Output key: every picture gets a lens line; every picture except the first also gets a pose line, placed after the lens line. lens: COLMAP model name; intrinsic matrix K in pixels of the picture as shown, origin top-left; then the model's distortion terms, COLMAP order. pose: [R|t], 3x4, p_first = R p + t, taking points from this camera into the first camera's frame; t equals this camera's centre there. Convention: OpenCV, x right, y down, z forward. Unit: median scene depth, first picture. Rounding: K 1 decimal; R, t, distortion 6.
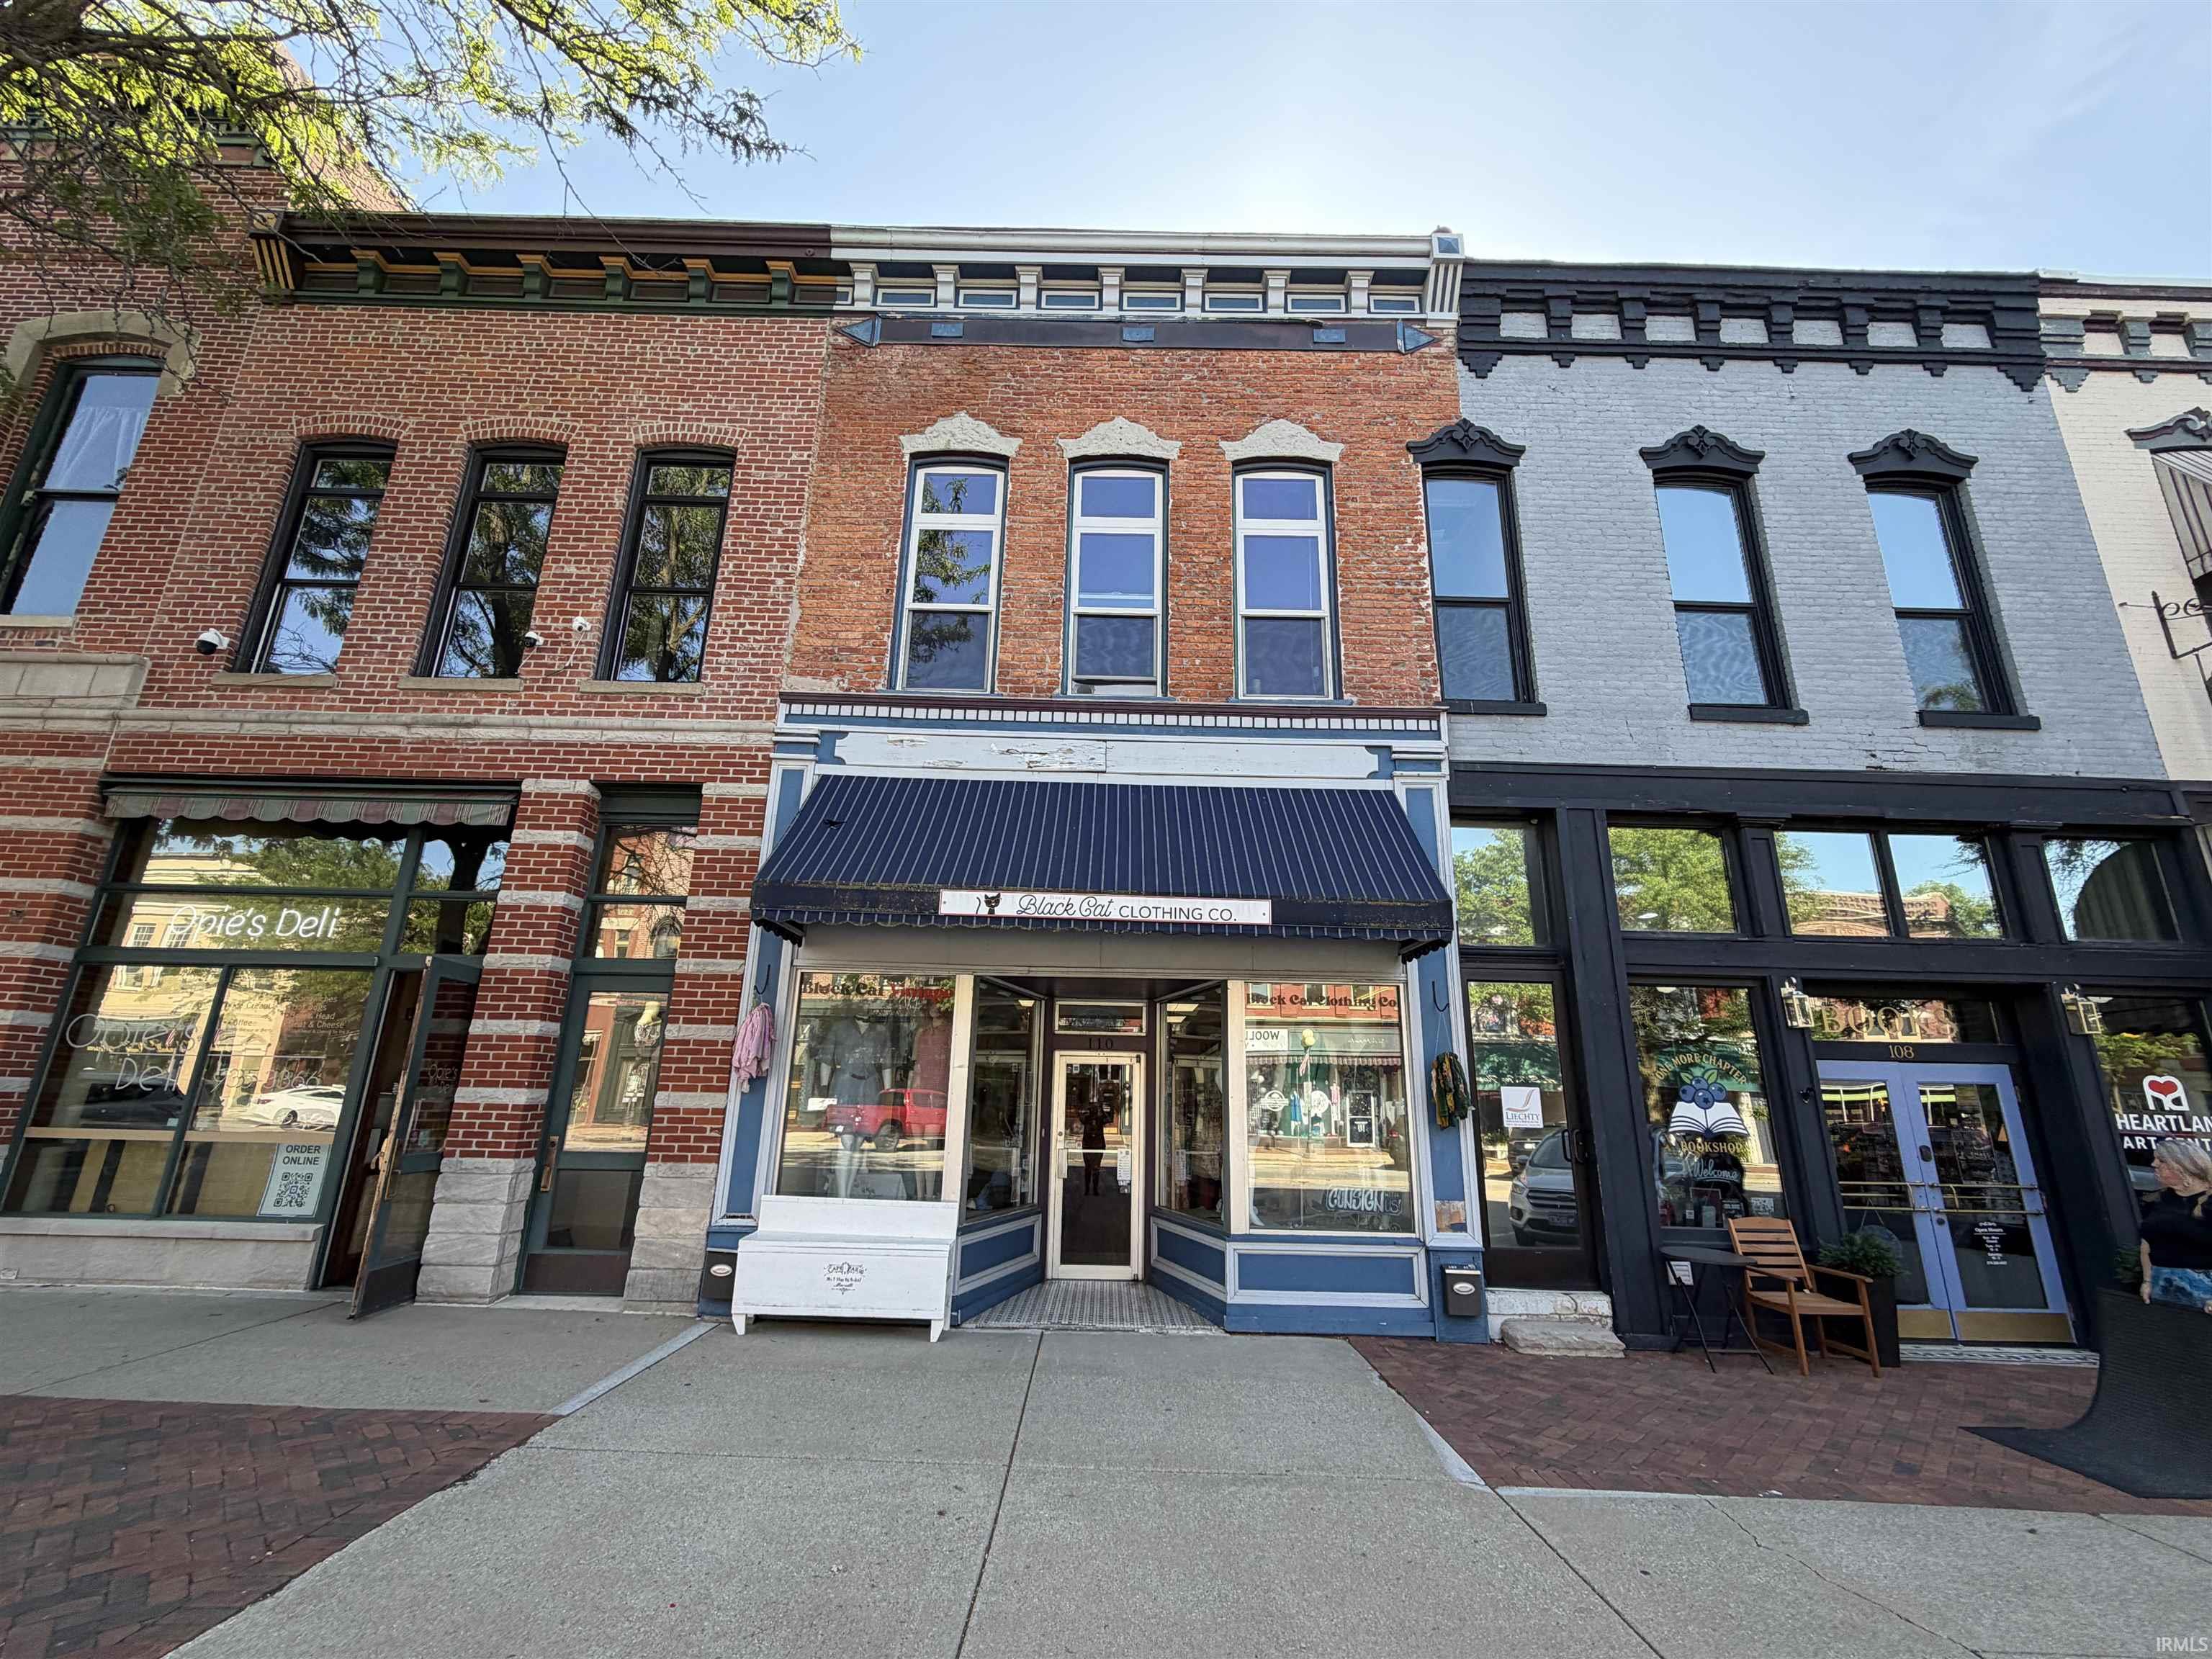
lens RADIAL K [[938.8, 0, 1113.8], [0, 938.8, 834.8], [0, 0, 1]] dist [-0.004554, 0.001685]
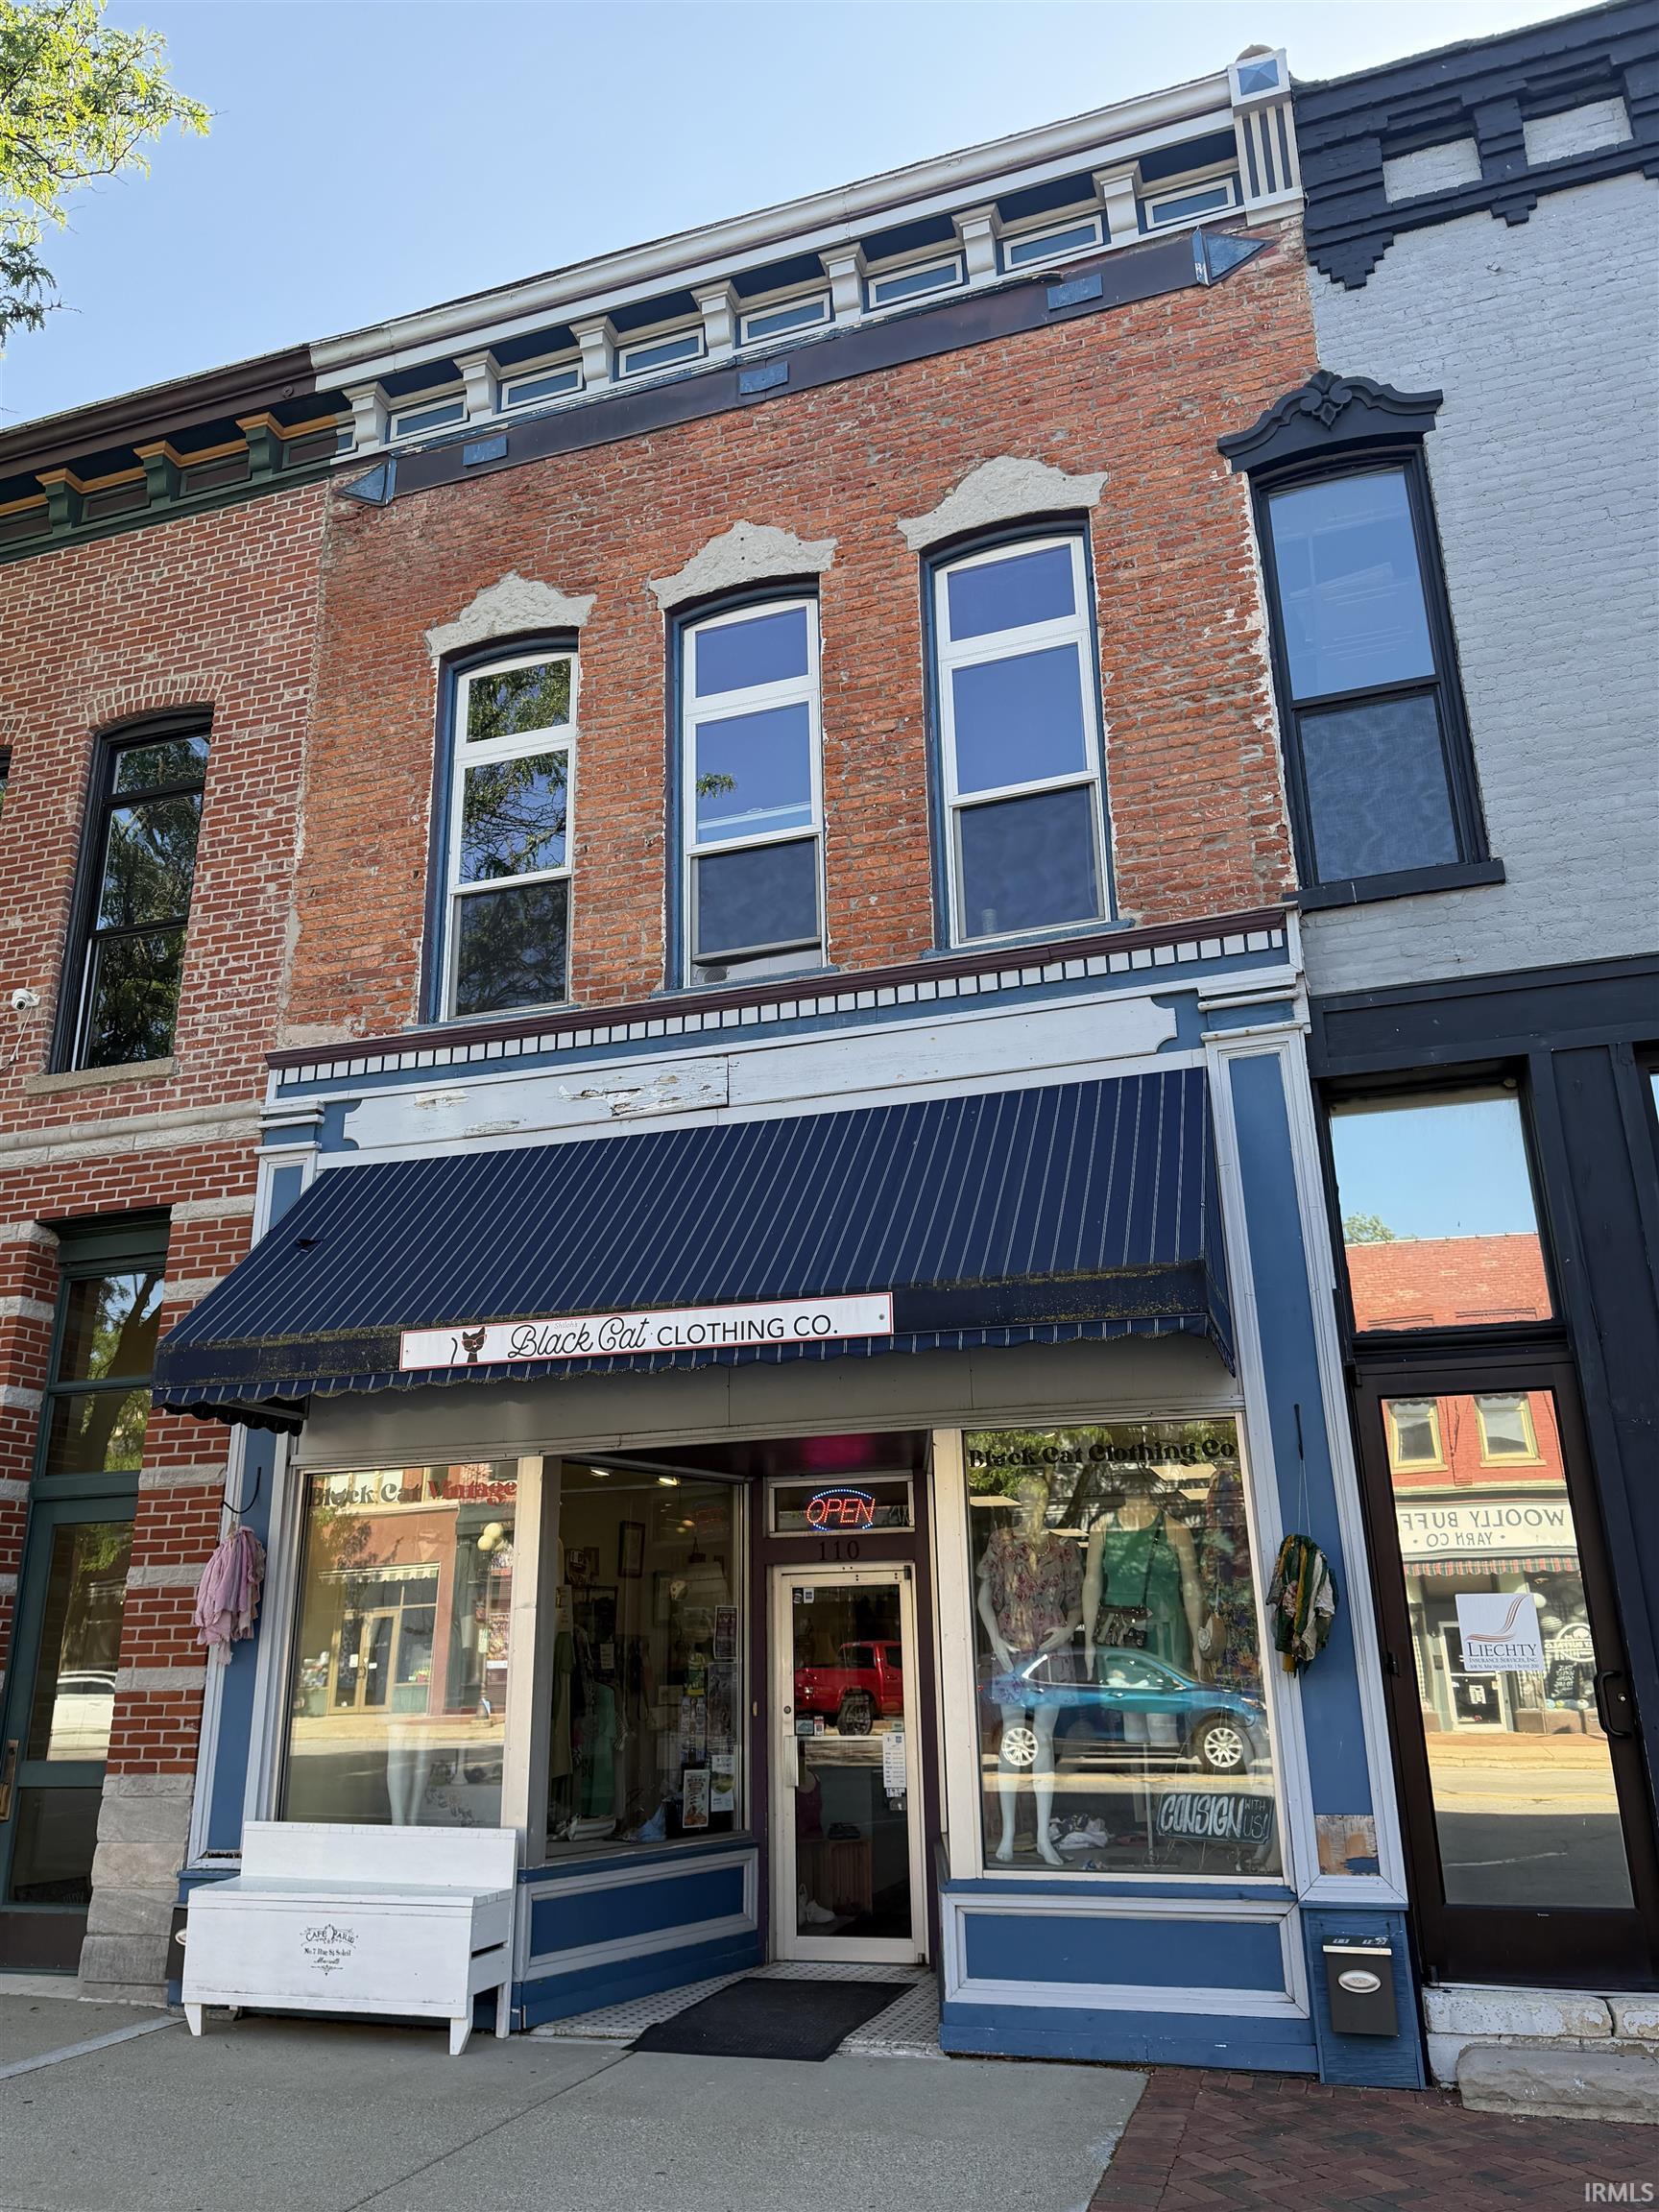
lens RADIAL K [[1611.4, 0, 828.8], [0, 1611.4, 1124.4], [0, 0, 1]] dist [0.064664, -0.084823]
pose [[0.948359, -0.136001, -0.286563, 0.342991], [0.124046, 0.990487, -0.059559, 0.015774], [0.291937, 0.020936, 0.956208, 0.013057]]
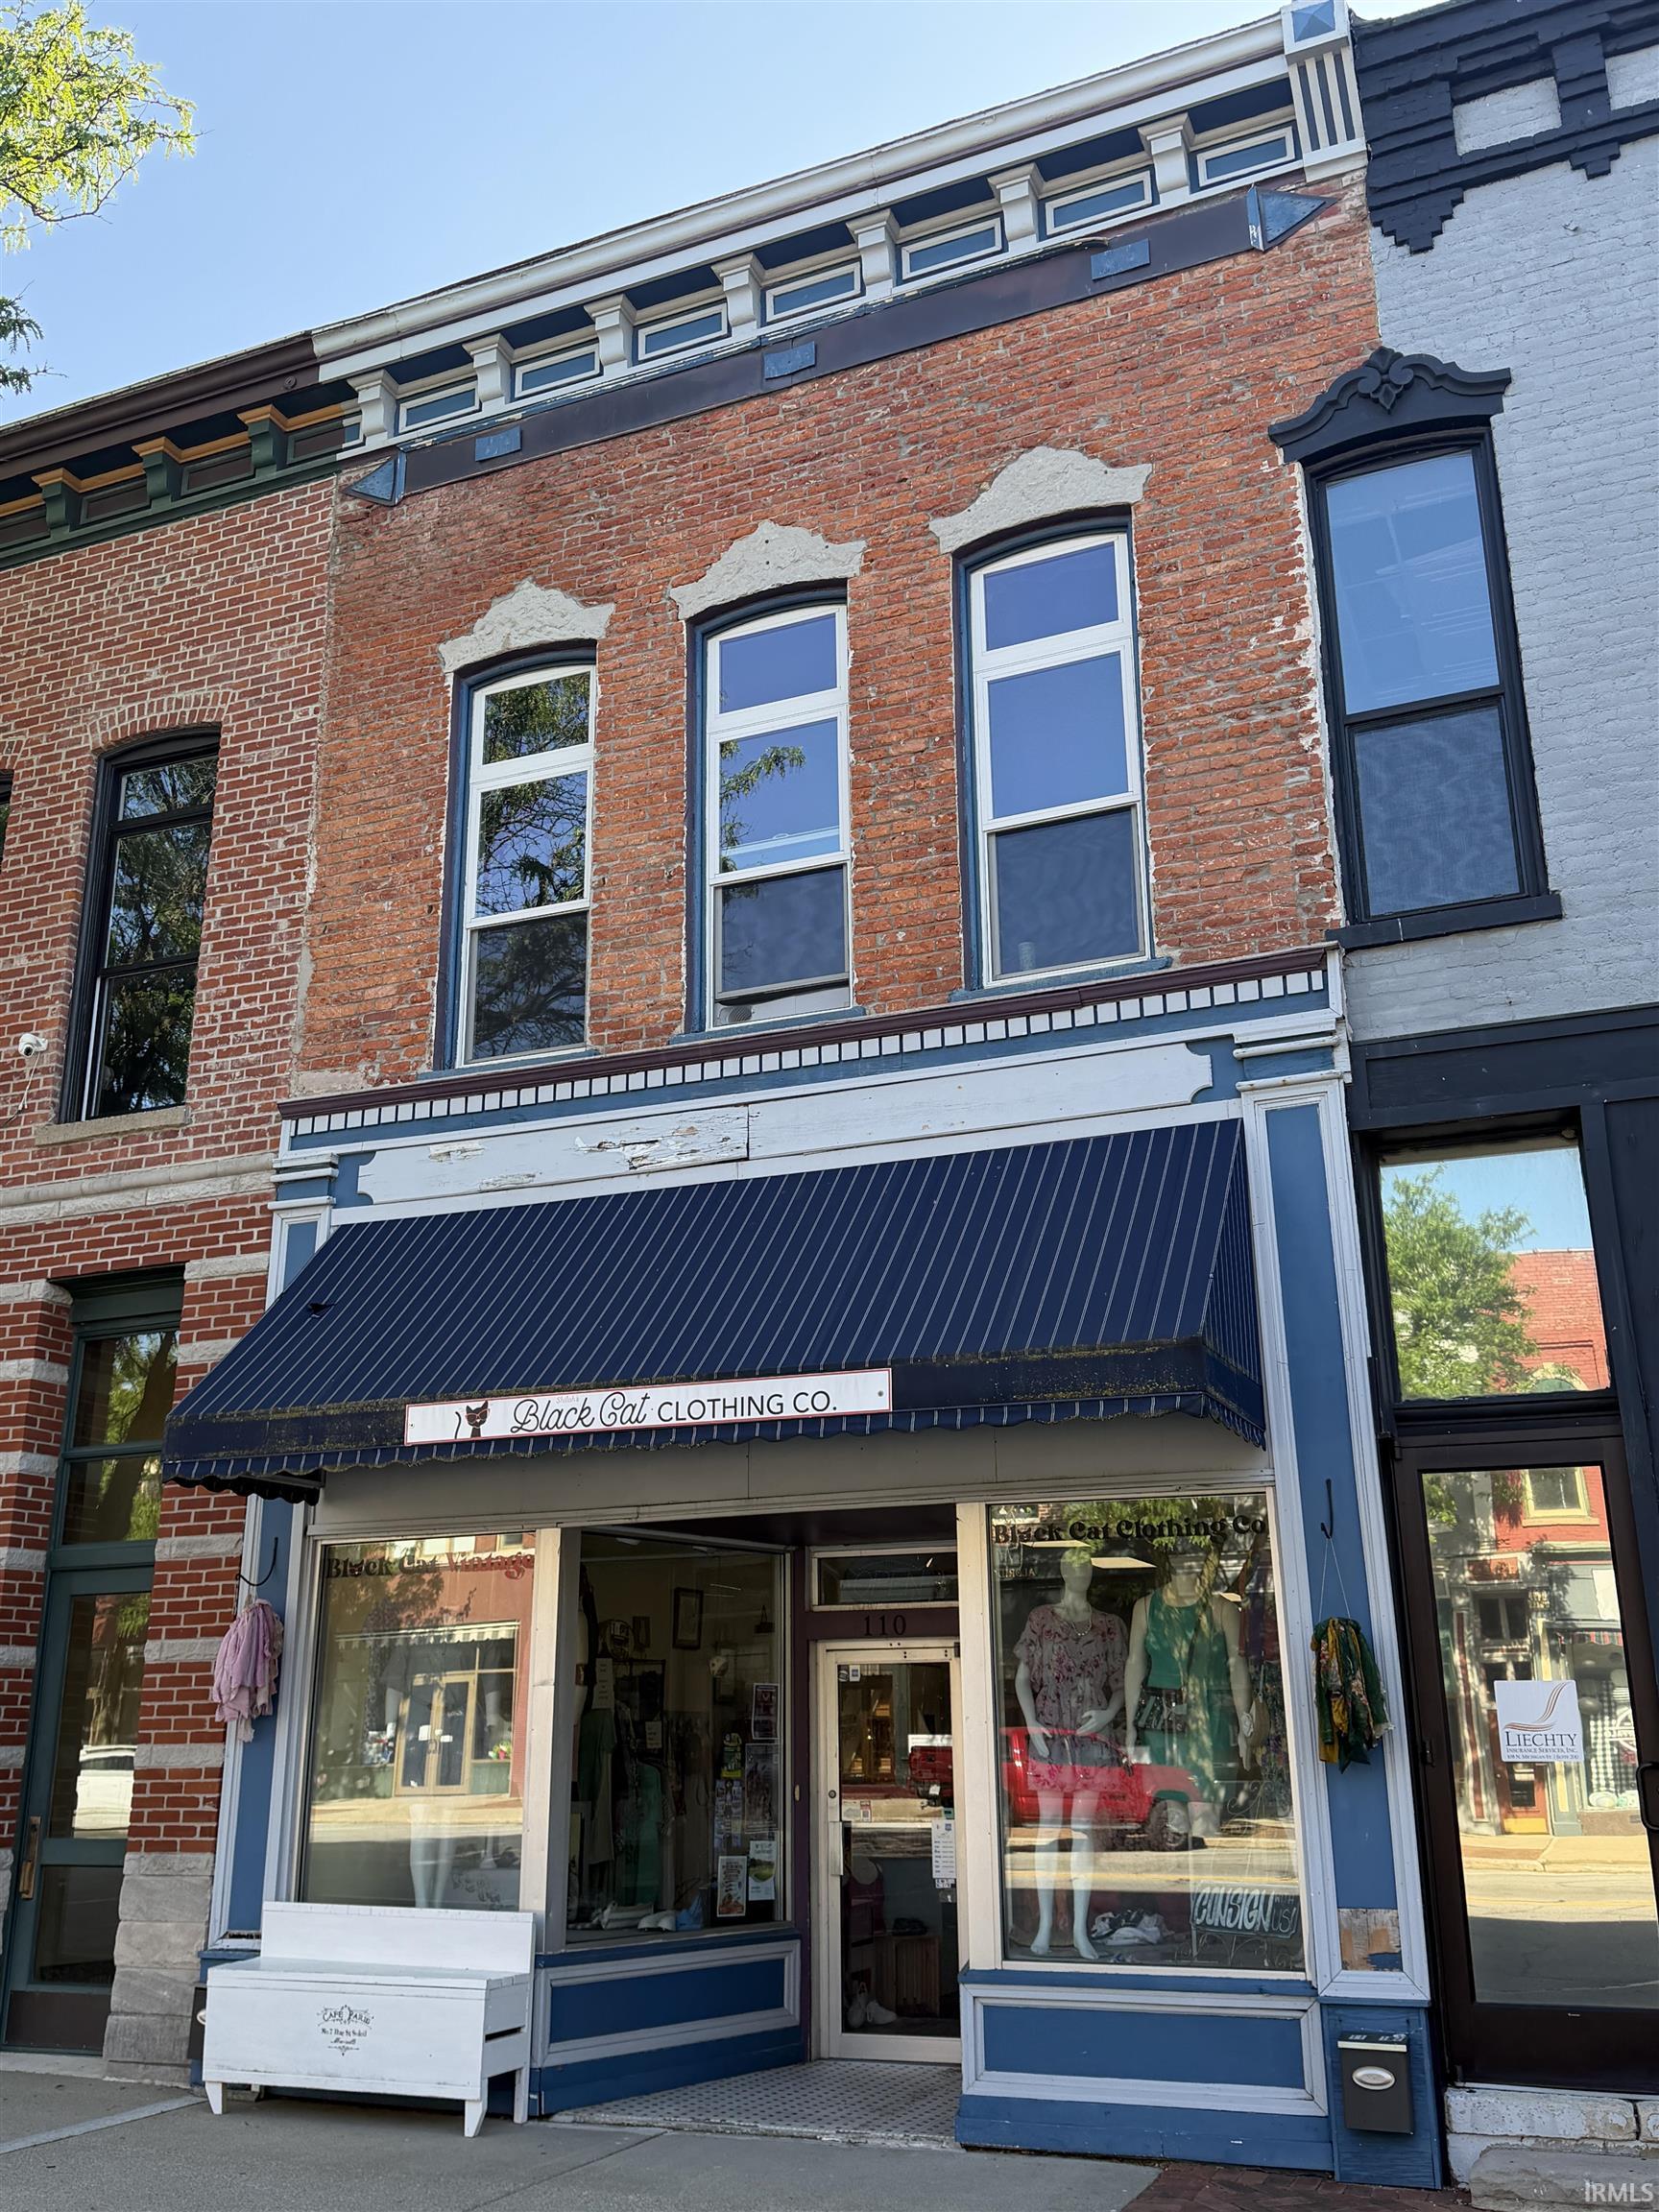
lens RADIAL K [[1941.0, 0, 842.8], [0, 1941.0, 1125.0], [0, 0, 1]] dist [0.112201, -0.186451]
pose [[0.921842, -0.144843, -0.359481, 0.467285], [0.134827, 0.989455, -0.052927, -0.015361], [0.363357, 0.000323, 0.931650, -0.099159]]
